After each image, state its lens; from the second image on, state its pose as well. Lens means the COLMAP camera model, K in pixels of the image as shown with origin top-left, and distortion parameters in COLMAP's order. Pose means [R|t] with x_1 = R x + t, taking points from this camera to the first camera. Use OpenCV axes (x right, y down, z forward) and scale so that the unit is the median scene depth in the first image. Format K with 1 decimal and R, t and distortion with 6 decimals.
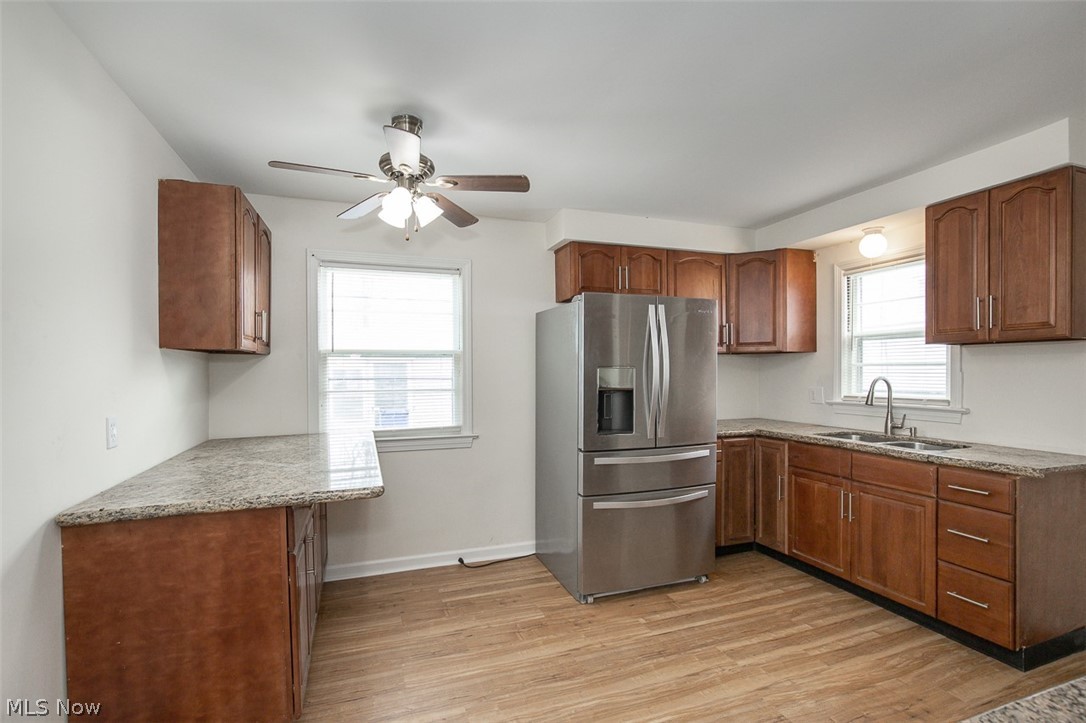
lens RADIAL K [[503.7, 0, 539.7], [0, 503.7, 381.3], [0, 0, 1]] dist [0.000309, 0.000497]
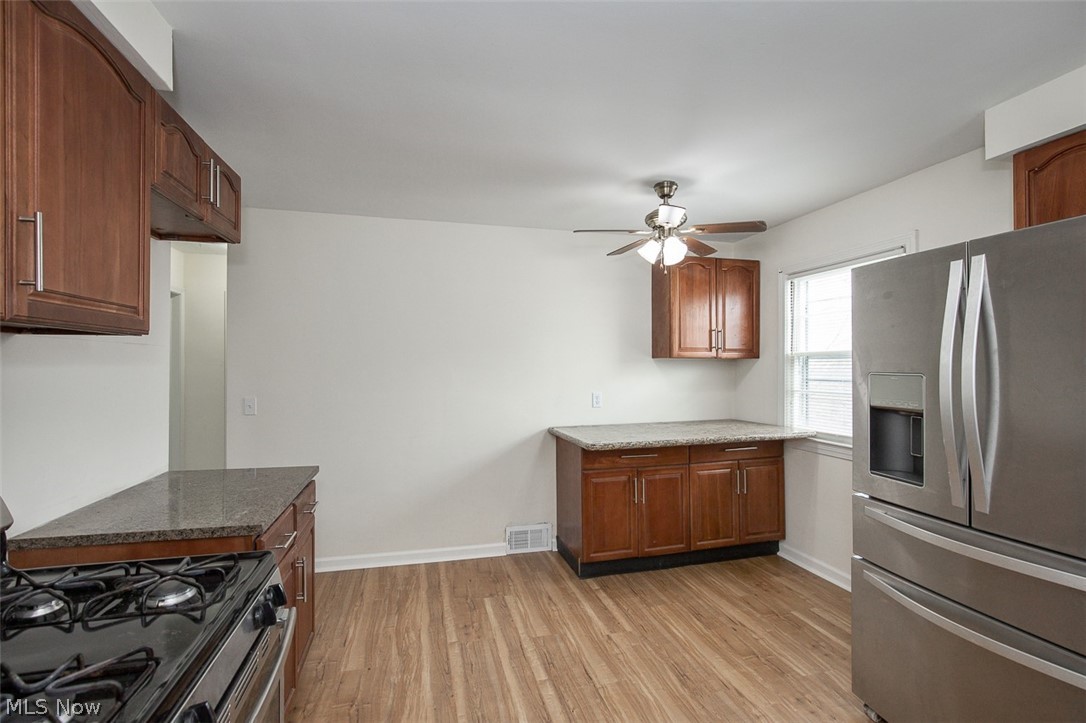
lens RADIAL K [[504.0, 0, 545.7], [0, 504.0, 363.4], [0, 0, 1]] dist [-0.005156, -0.000014]
pose [[-0.099338, -0.000278, -0.995054, 0.813876], [-0.017147, 0.999852, 0.001432, -0.034637], [0.994906, 0.017205, -0.099329, 0.613042]]
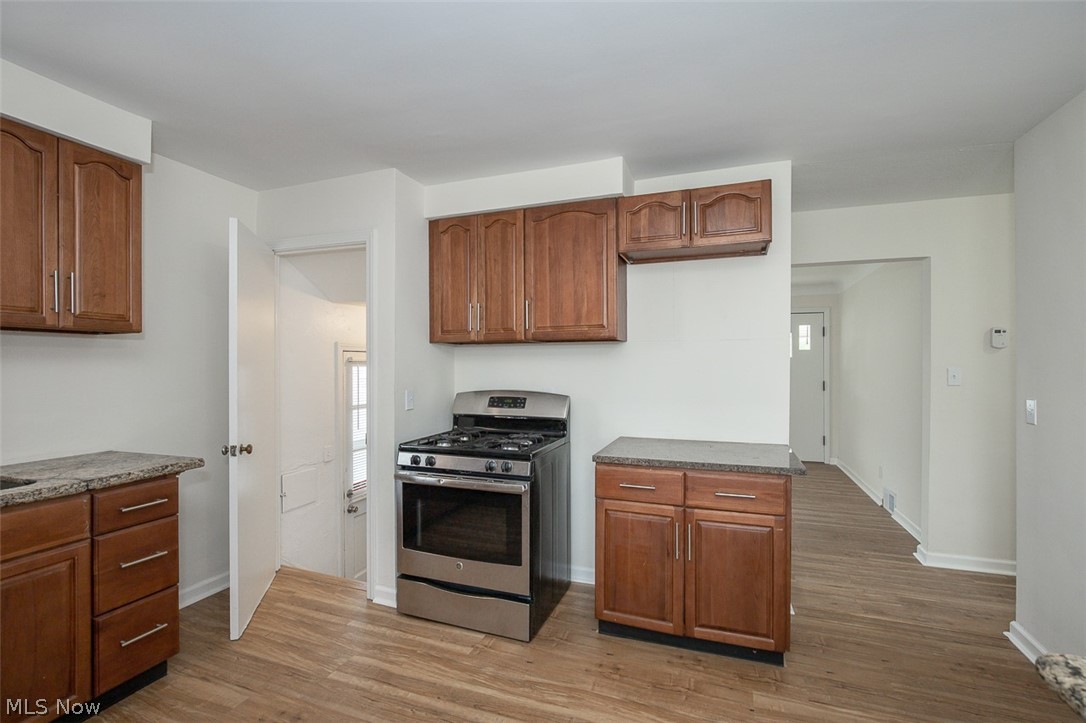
lens RADIAL K [[514.7, 0, 542.6], [0, 514.7, 349.1], [0, 0, 1]] dist [-0.000048, 0.000190]
pose [[-0.748698, 0.003406, 0.662903, -0.186986], [0.013223, 0.999865, 0.009797, -0.038833], [-0.662780, 0.016101, -0.748641, 0.949280]]
